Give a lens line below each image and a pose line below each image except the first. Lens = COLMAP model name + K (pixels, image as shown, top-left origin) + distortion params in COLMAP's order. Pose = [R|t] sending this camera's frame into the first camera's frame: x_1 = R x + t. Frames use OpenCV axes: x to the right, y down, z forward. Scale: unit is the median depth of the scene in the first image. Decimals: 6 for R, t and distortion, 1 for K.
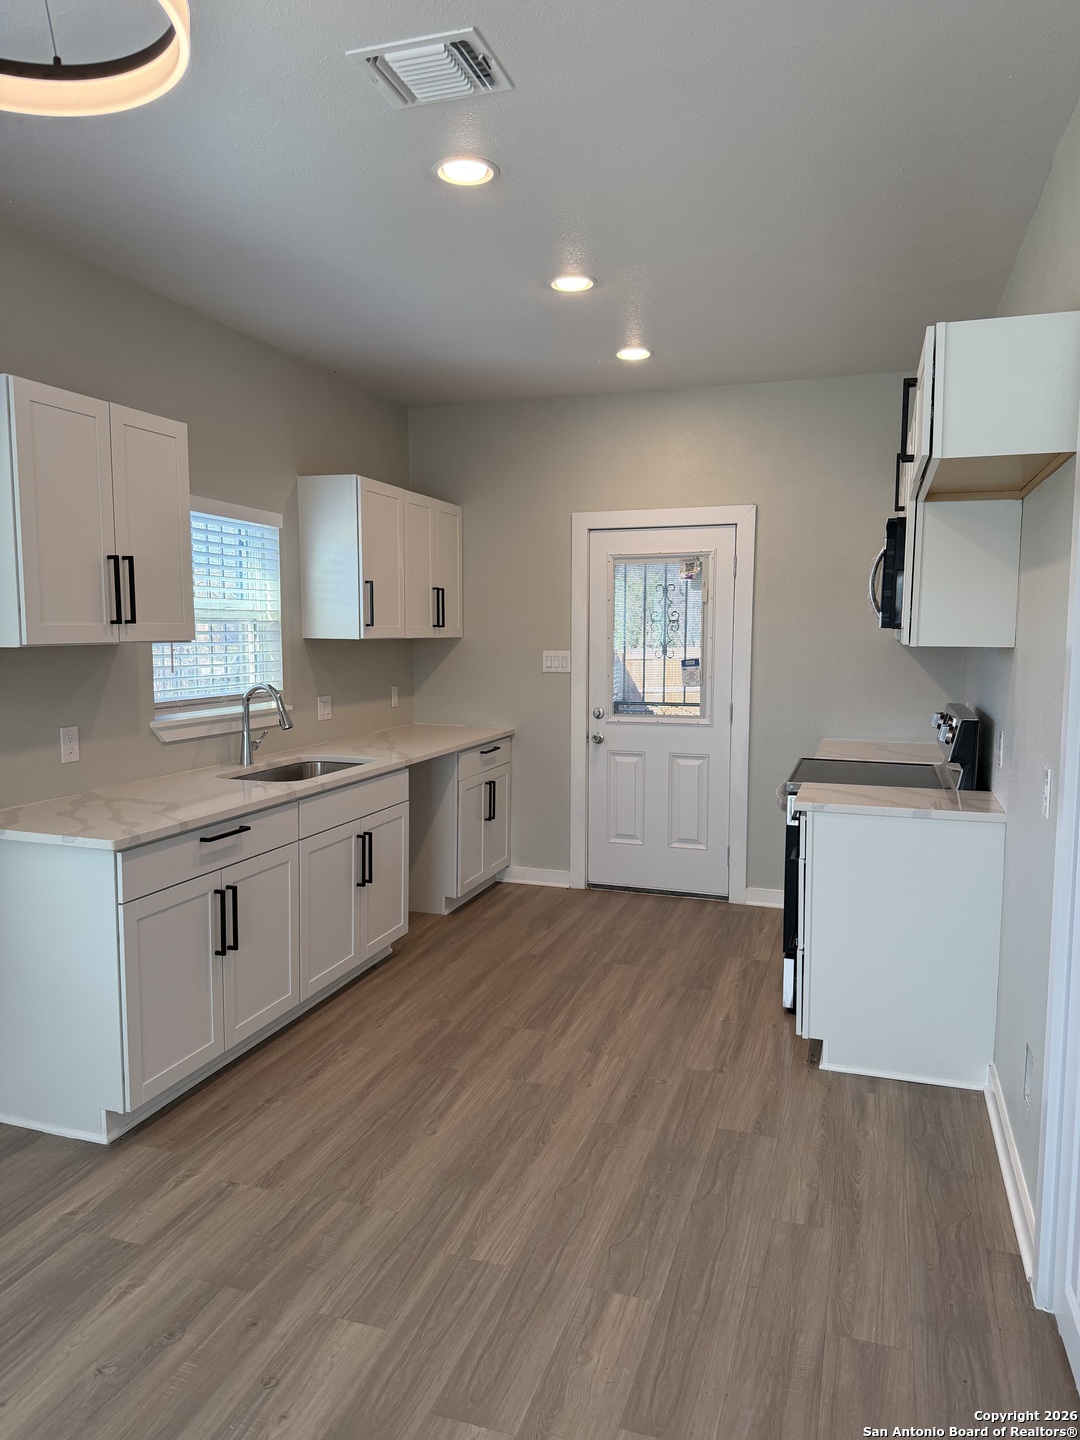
lens RADIAL K [[1023.0, 0, 537.2], [0, 1023.0, 718.0], [0, 0, 1]] dist [0.017783, -0.045311]
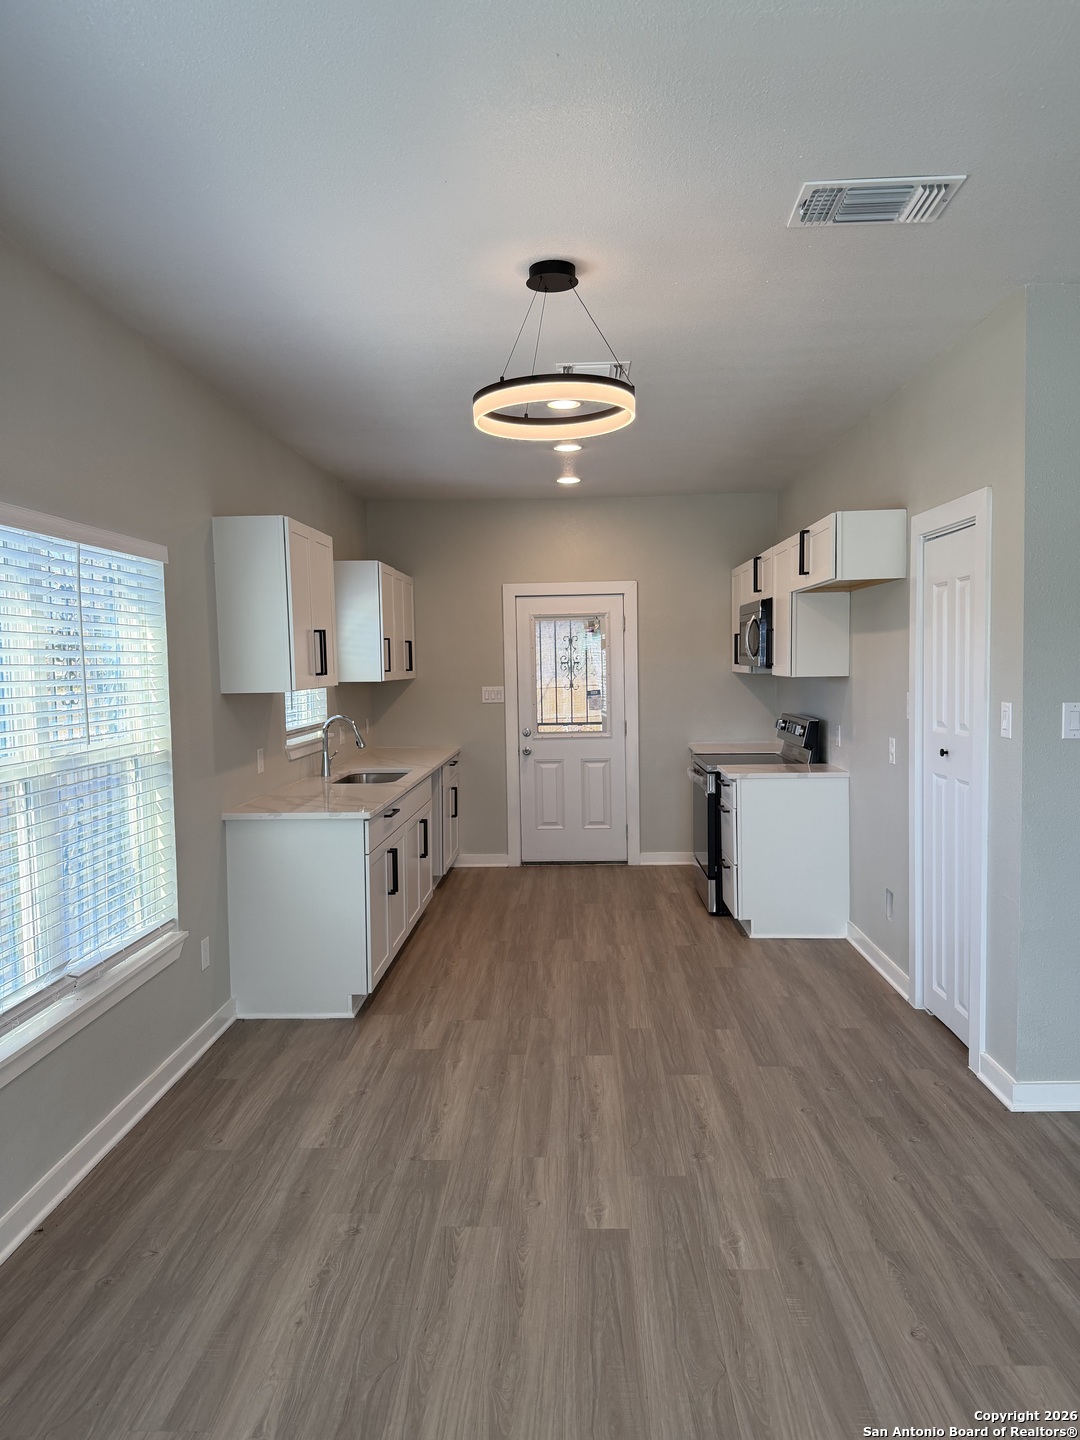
lens RADIAL K [[1023.0, 0, 535.4], [0, 1023.0, 709.3], [0, 0, 1]] dist [0.017783, -0.045311]
pose [[0.960167, -0.033504, 0.277412, -0.443169], [0.045705, 0.998246, -0.037629, 0.023804], [-0.275664, 0.048810, 0.960014, -0.433814]]
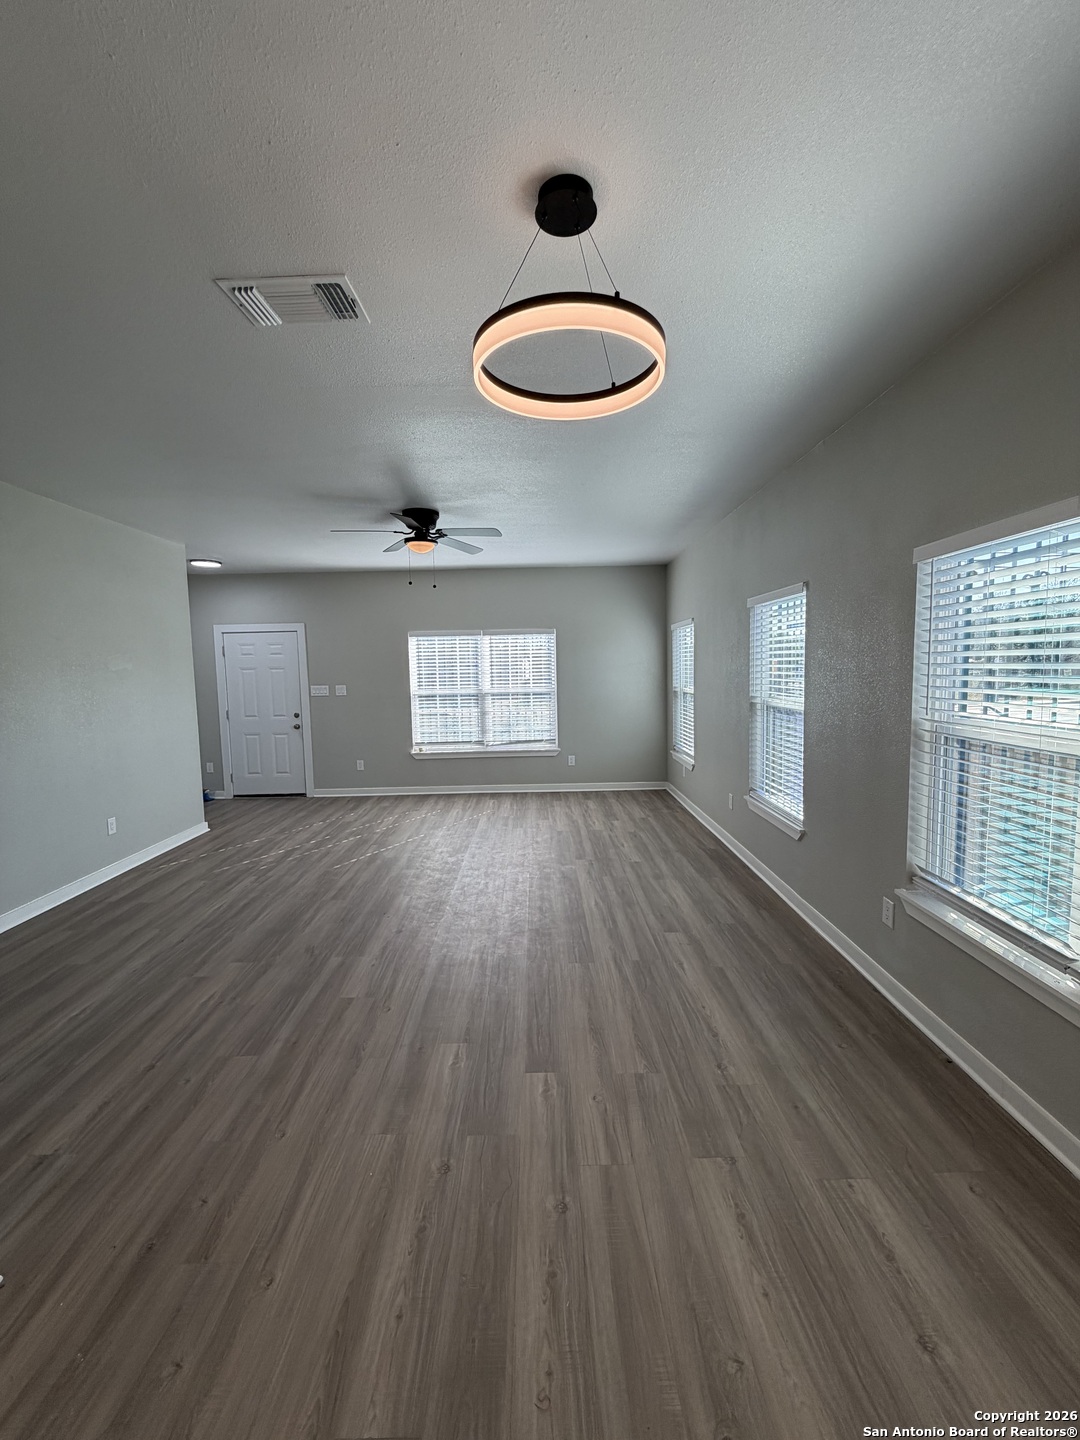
lens RADIAL K [[570.3, 0, 538.8], [0, 570.3, 718.3], [0, 0, 1]] dist [-0.003251, 0.000101]
pose [[-0.946367, 0.044215, -0.320053, -0.026968], [-0.011440, 0.985385, 0.169959, -0.077737], [0.322890, 0.164505, -0.932030, 0.769186]]
